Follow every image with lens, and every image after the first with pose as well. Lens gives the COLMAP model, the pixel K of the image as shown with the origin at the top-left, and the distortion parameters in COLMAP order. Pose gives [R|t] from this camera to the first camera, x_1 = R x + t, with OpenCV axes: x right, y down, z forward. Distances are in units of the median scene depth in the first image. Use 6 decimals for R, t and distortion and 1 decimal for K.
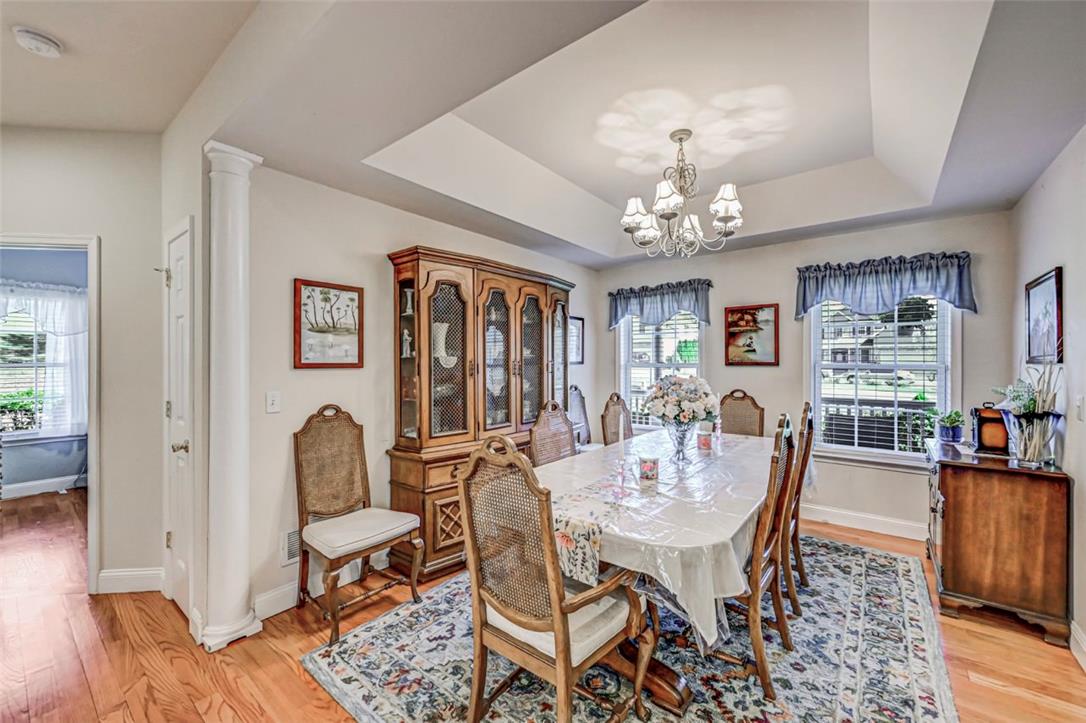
lens RADIAL K [[427.1, 0, 545.8], [0, 427.1, 363.0], [0, 0, 1]] dist [-0.001993, 0.000049]
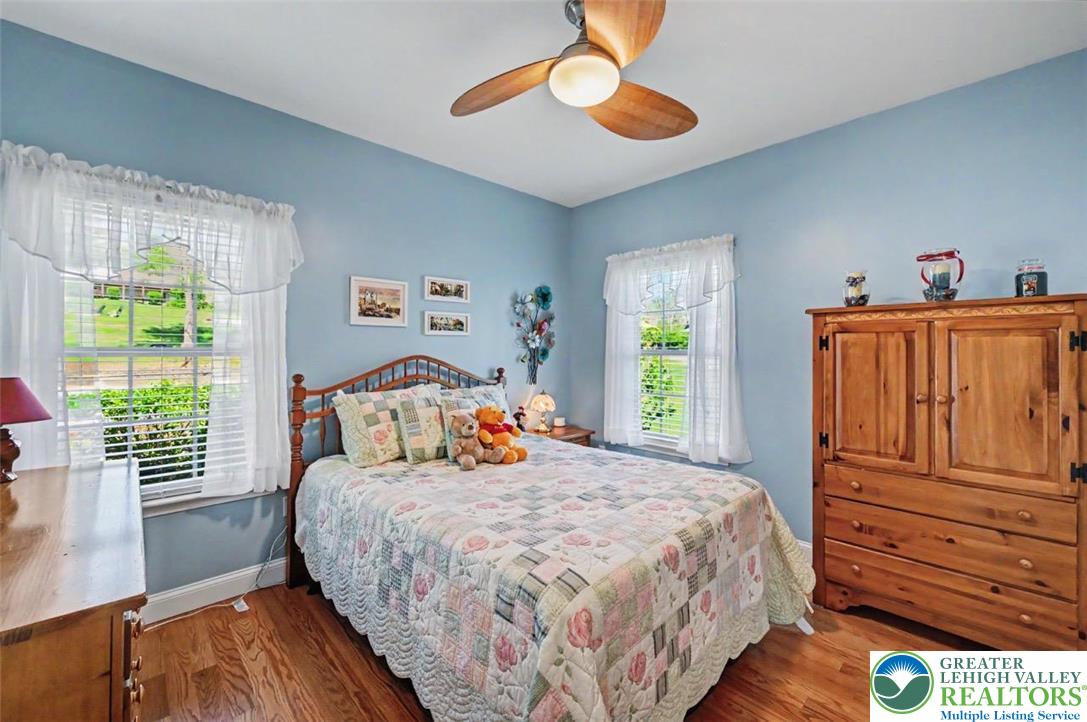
lens RADIAL K [[443.7, 0, 551.3], [0, 443.7, 357.4], [0, 0, 1]] dist [-0.001153, -0.000452]
pose [[0.986137, 0.000169, -0.165936, -0.683906], [-0.001311, 0.999976, -0.006769, 0.014095], [0.165930, 0.006892, 0.986113, 0.541970]]
